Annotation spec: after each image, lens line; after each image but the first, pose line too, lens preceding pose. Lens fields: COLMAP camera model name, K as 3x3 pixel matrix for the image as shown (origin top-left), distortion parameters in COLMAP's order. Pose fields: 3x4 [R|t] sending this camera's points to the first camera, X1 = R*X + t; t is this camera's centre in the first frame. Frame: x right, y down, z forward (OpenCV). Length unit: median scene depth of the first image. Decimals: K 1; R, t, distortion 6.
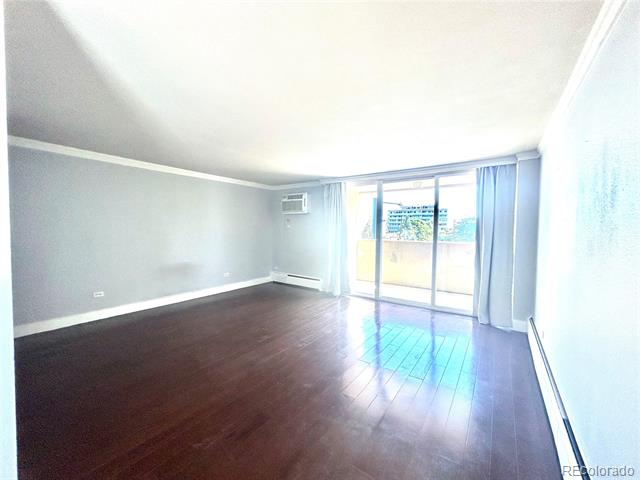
lens RADIAL K [[258.2, 0, 320.9], [0, 258.2, 239.0], [0, 0, 1]] dist [0.002640, 0.000177]
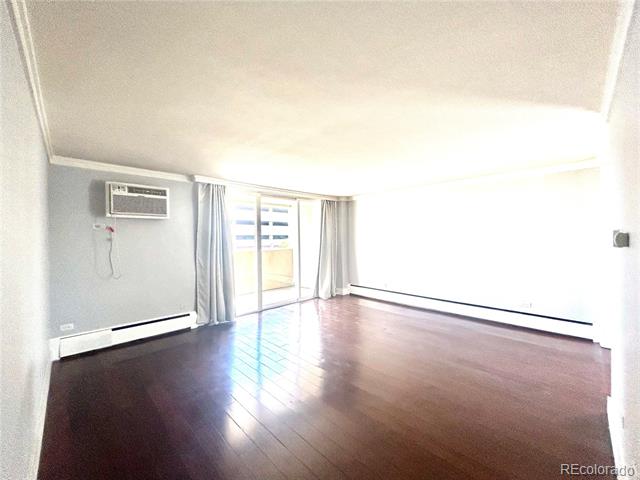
lens RADIAL K [[258.2, 0, 320.9], [0, 258.2, 239.0], [0, 0, 1]] dist [0.002640, 0.000177]
pose [[0.184537, -0.013419, 0.982734, -0.721159], [0.058100, 0.998307, 0.002722, -0.032712], [-0.981107, 0.056595, 0.185004, 0.569049]]
